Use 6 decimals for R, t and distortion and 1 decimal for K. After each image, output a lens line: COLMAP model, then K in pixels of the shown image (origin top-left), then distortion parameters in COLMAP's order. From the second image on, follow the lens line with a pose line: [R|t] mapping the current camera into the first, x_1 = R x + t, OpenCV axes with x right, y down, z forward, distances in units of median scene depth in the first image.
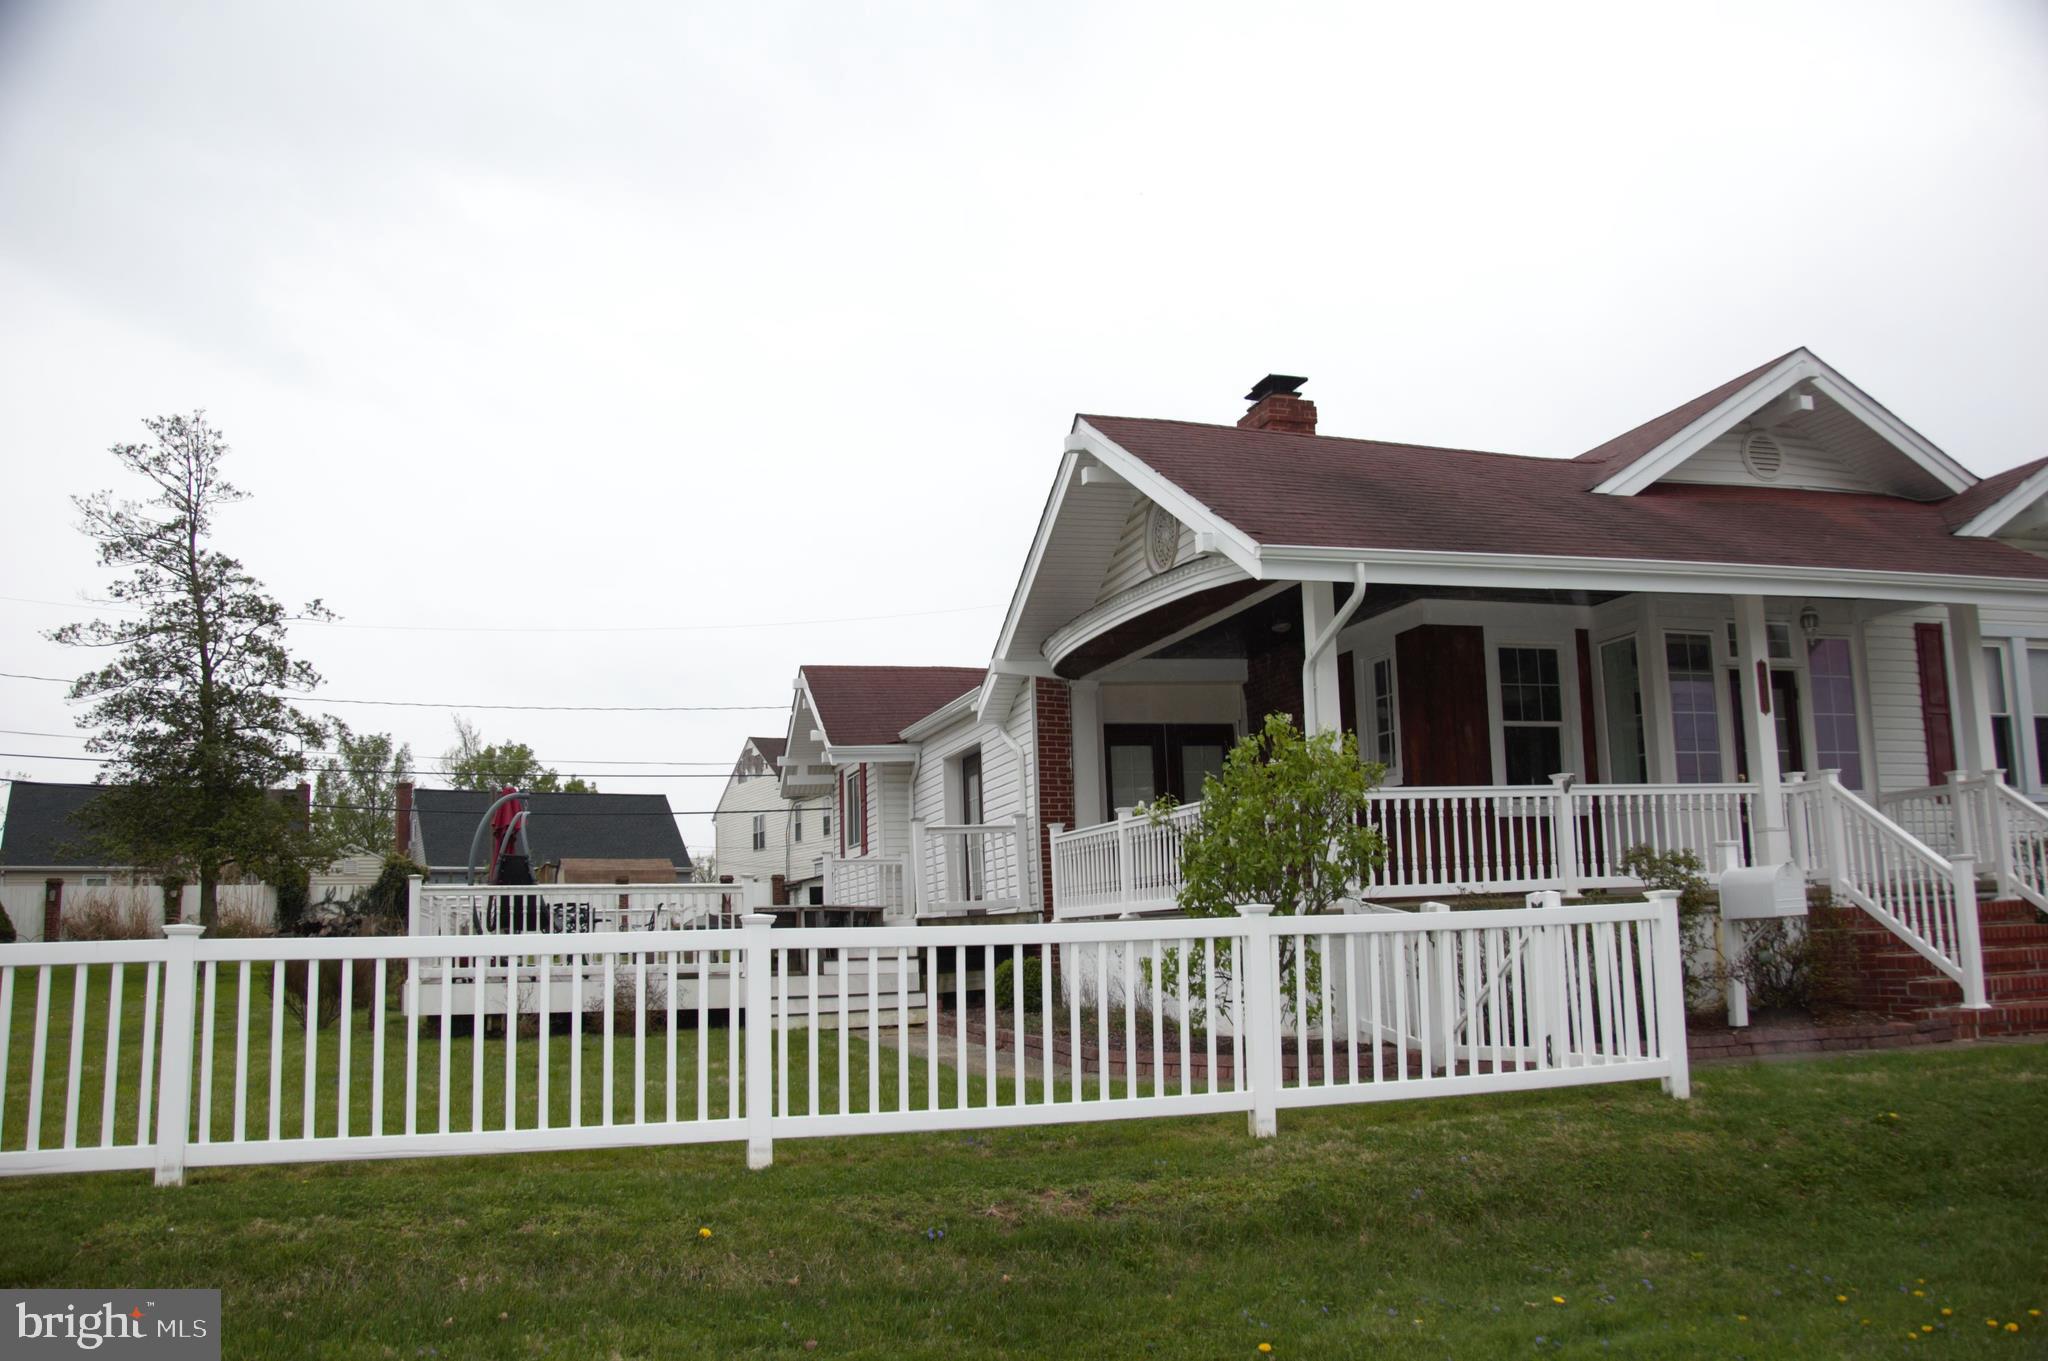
lens RADIAL K [[1635.4, 0, 1024.0], [0, 1635.4, 680.5], [0, 0, 1]] dist [-0.094342, 0.004829]
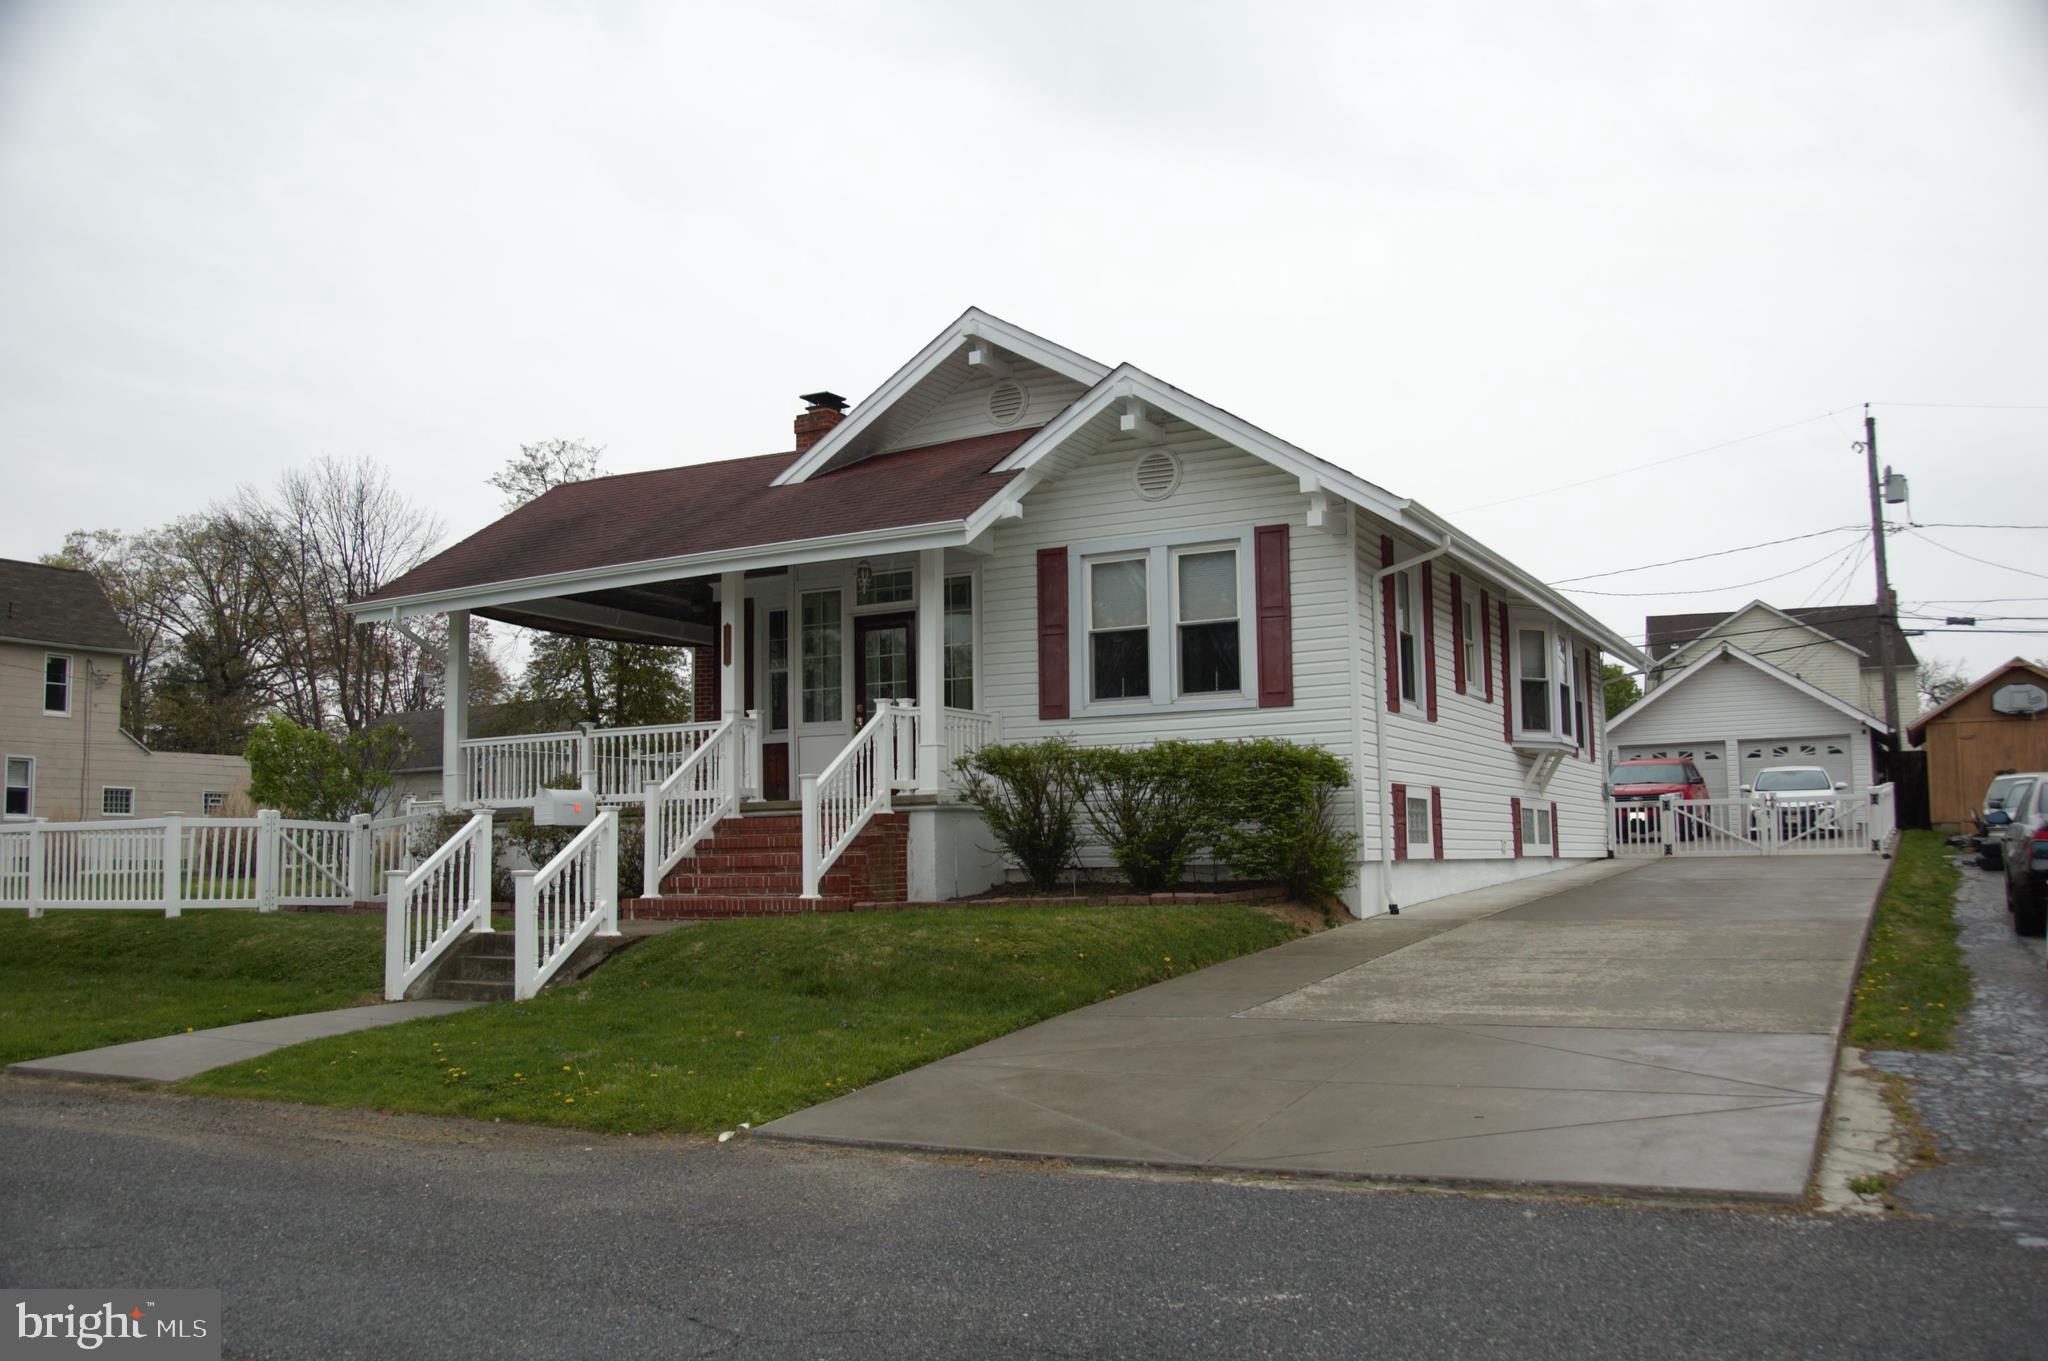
lens RADIAL K [[1735.6, 0, 1024.0], [0, 1735.6, 680.5], [0, 0, 1]] dist [-0.081947, 0.000510]
pose [[0.698219, -0.058124, -0.713521, 1.399143], [0.110928, 0.993445, 0.027622, 0.017803], [0.707238, -0.098435, 0.700089, 0.174638]]
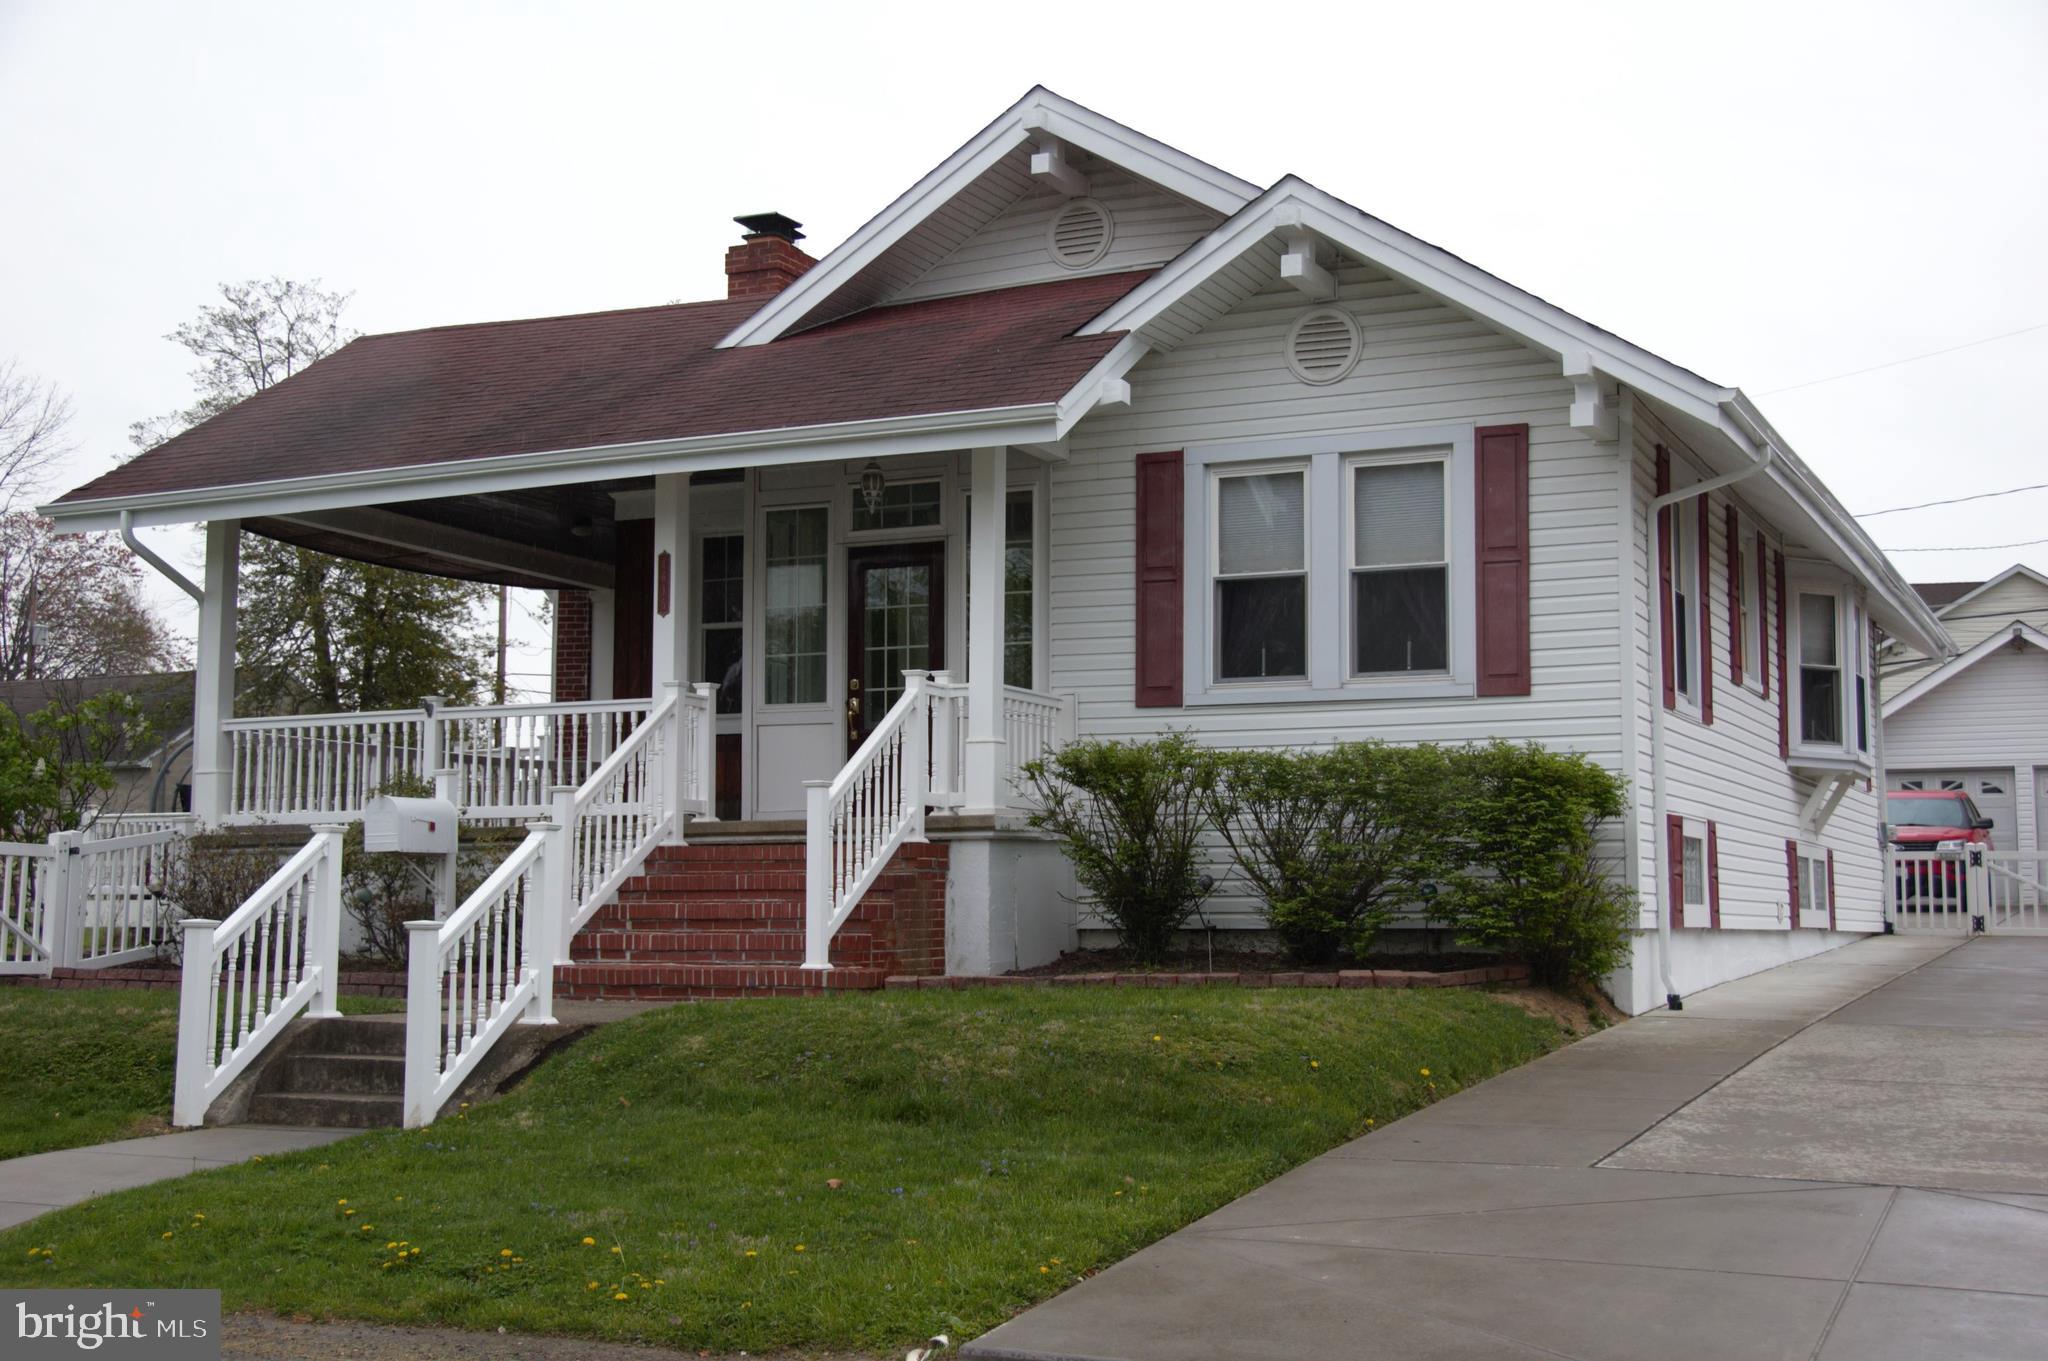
lens RADIAL K [[2461.6, 0, 1024.0], [0, 2461.6, 680.5], [0, 0, 1]] dist [0.075703, 0.042790]
pose [[0.737478, -0.035444, -0.674440, 1.285671], [0.085122, 0.995536, 0.040760, 0.015671], [0.669985, -0.087469, 0.737204, 0.143561]]
